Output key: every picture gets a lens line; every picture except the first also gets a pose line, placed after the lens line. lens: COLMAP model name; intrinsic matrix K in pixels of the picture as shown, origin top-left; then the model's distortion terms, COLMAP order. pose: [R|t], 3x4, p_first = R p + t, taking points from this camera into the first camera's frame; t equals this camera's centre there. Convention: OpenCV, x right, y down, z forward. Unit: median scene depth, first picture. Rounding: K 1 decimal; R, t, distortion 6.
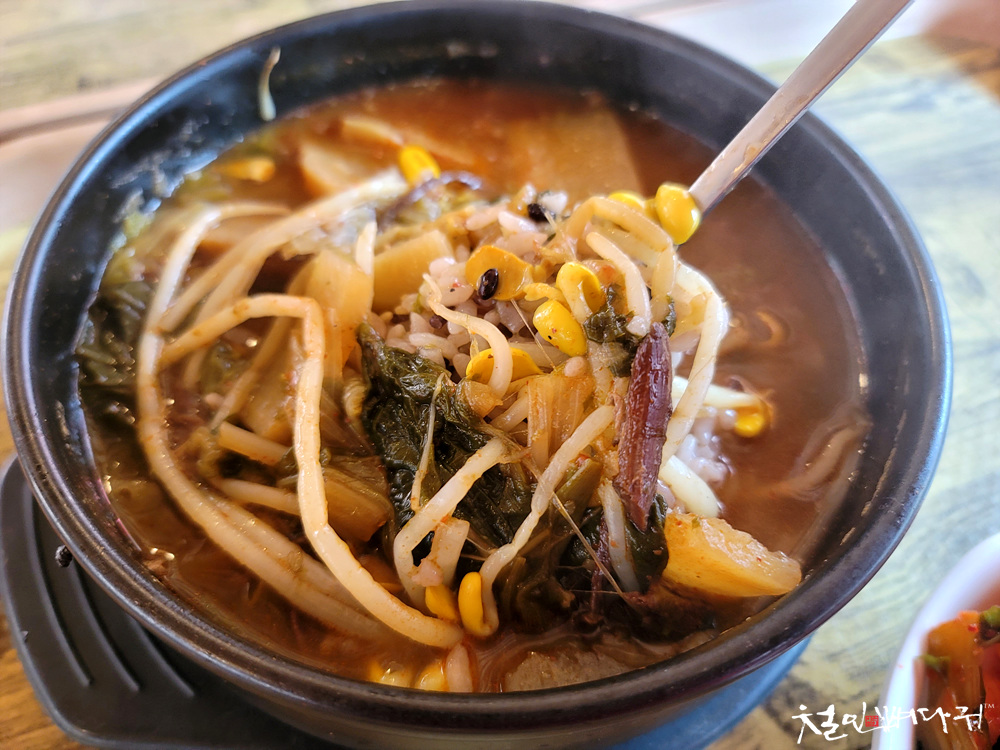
lens RADIAL K [[732.2, 0, 500.0], [0, 732.2, 375.0], [0, 0, 1]] dist [-0.040758, -0.001712]
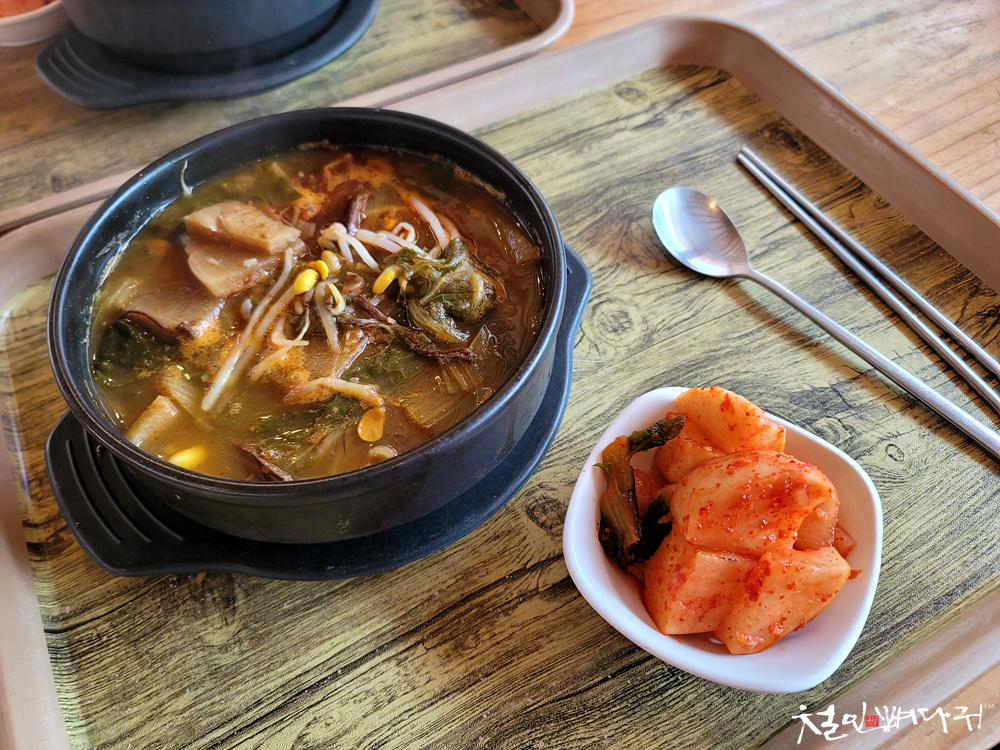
lens RADIAL K [[676.9, 0, 500.0], [0, 676.9, 375.0], [0, 0, 1]] dist [-0.004868, -0.001141]
pose [[0.989760, -0.135561, 0.044698, 0.240564], [0.135340, 0.990767, 0.007947, 0.106761], [-0.045362, -0.001817, 0.998969, -0.515823]]
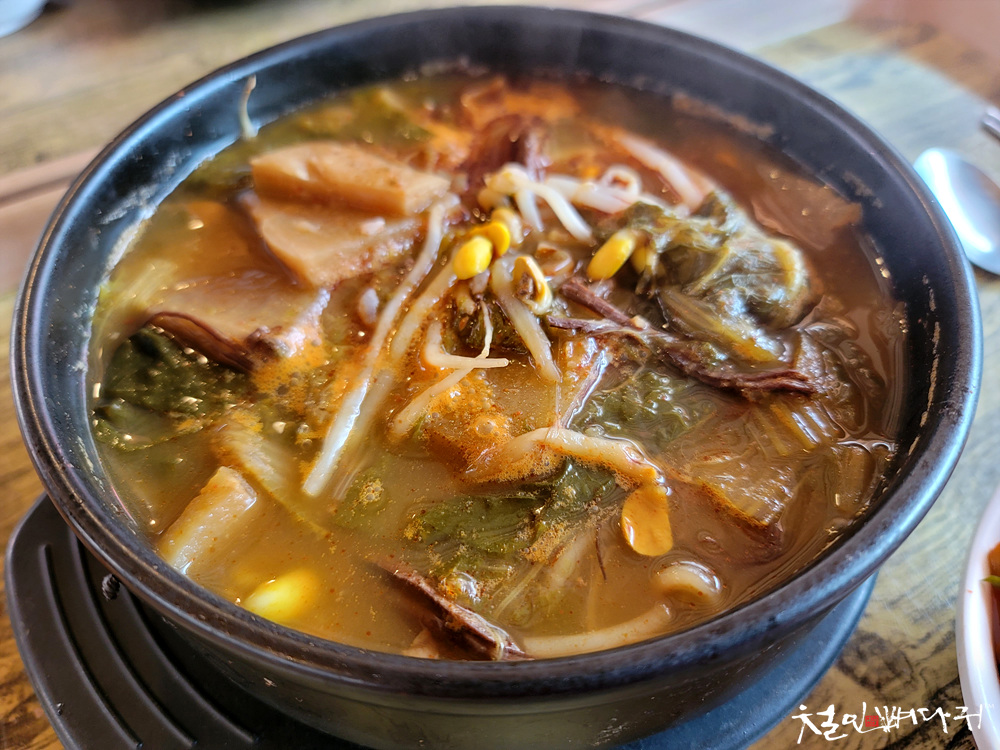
lens RADIAL K [[727.6, 0, 509.4], [0, 727.6, 375.2], [0, 0, 1]] dist [-0.044284, 0.000429]
pose [[0.987935, -0.142346, 0.061003, -0.072362], [0.146523, 0.986688, -0.070558, 0.074022], [-0.050148, 0.078645, 0.995641, 0.027599]]
